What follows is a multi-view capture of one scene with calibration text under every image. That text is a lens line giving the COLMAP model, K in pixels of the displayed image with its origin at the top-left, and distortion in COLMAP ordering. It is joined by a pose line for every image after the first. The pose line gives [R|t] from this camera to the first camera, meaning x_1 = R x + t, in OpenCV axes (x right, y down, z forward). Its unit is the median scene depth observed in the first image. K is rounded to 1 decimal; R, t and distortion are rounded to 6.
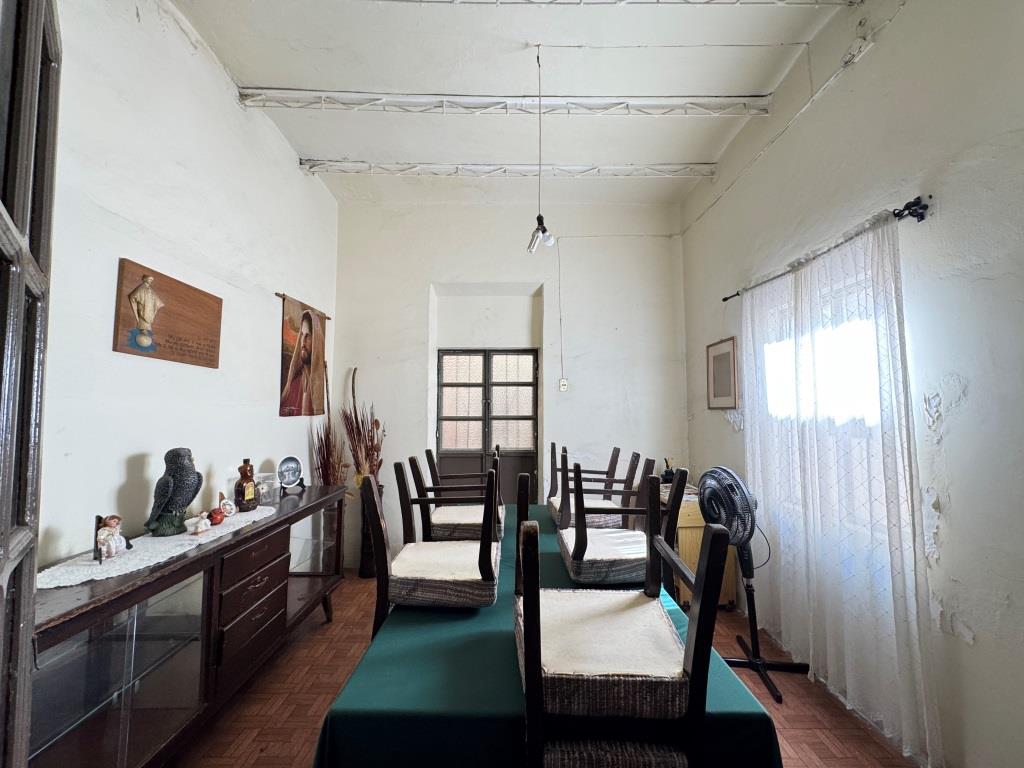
lens RADIAL K [[404.6, 0, 514.2], [0, 404.6, 383.0], [0, 0, 1]] dist [-0.001466, 0.000009]
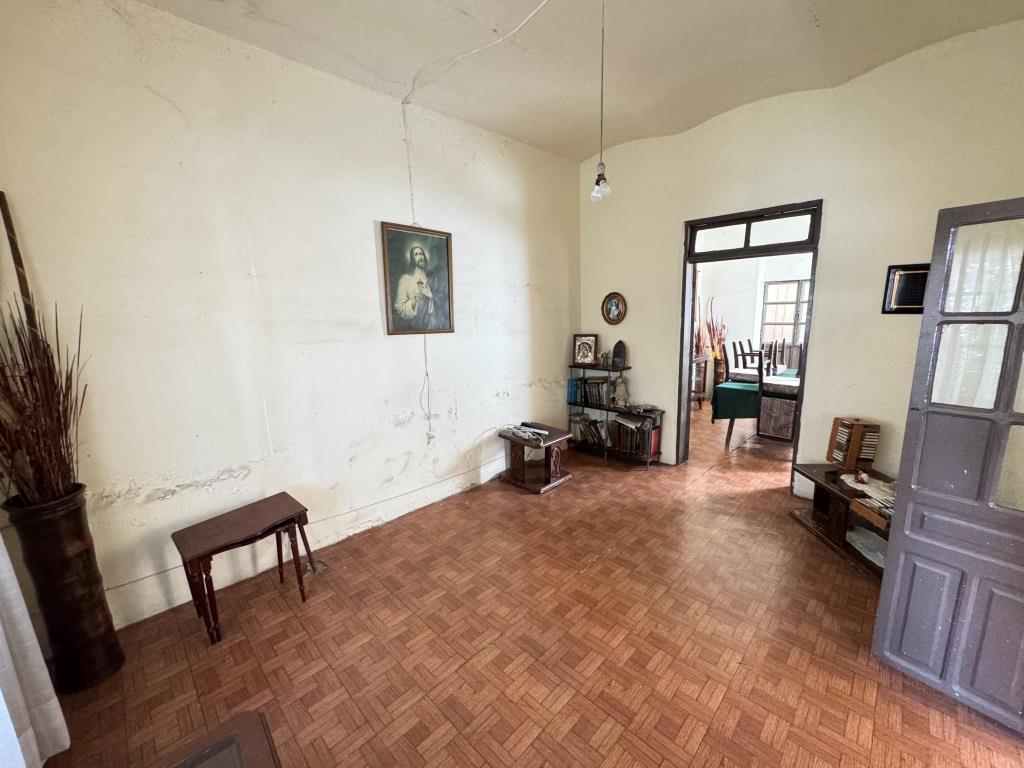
lens RADIAL K [[404.6, 0, 512.9], [0, 404.6, 385.2], [0, 0, 1]] dist [-0.001466, 0.000009]
pose [[0.707961, 0.111609, -0.697377, 0.584523], [0.070147, 0.971440, 0.226682, -0.245069], [0.702759, -0.209401, 0.679913, -1.944237]]
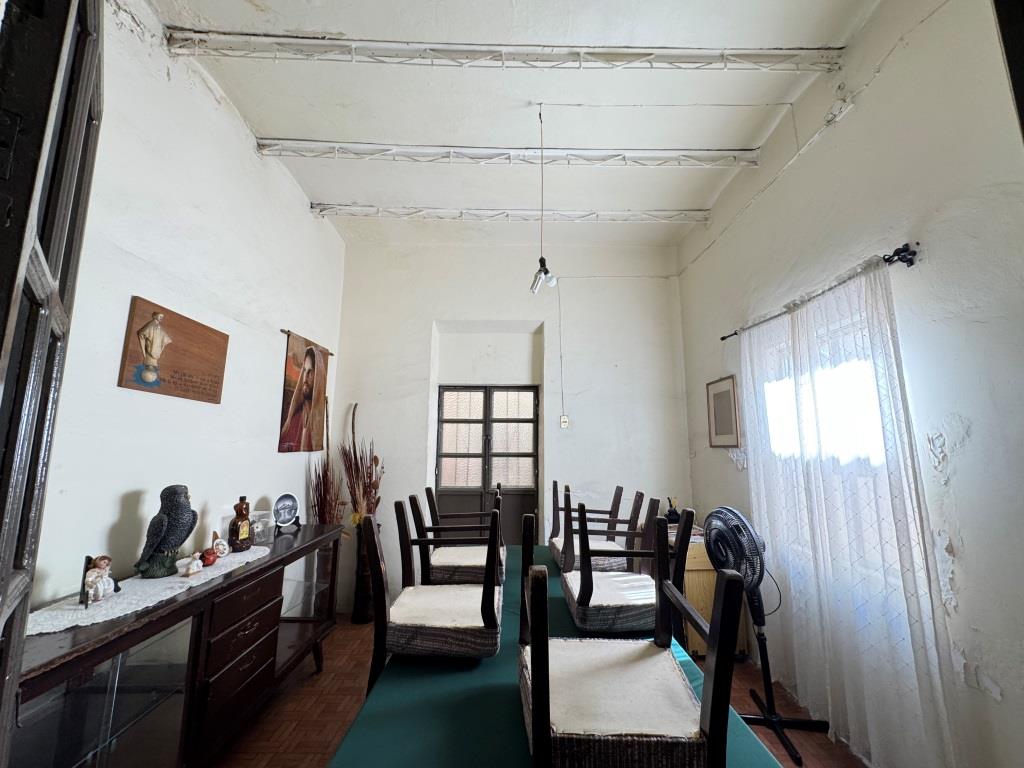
lens RADIAL K [[404.6, 0, 514.1], [0, 404.6, 383.8], [0, 0, 1]] dist [-0.001466, 0.000009]
pose [[0.999979, 0.005718, 0.003177, -0.010460], [-0.005425, 0.996308, -0.085678, -0.004693], [-0.003656, 0.085659, 0.996318, -0.003327]]
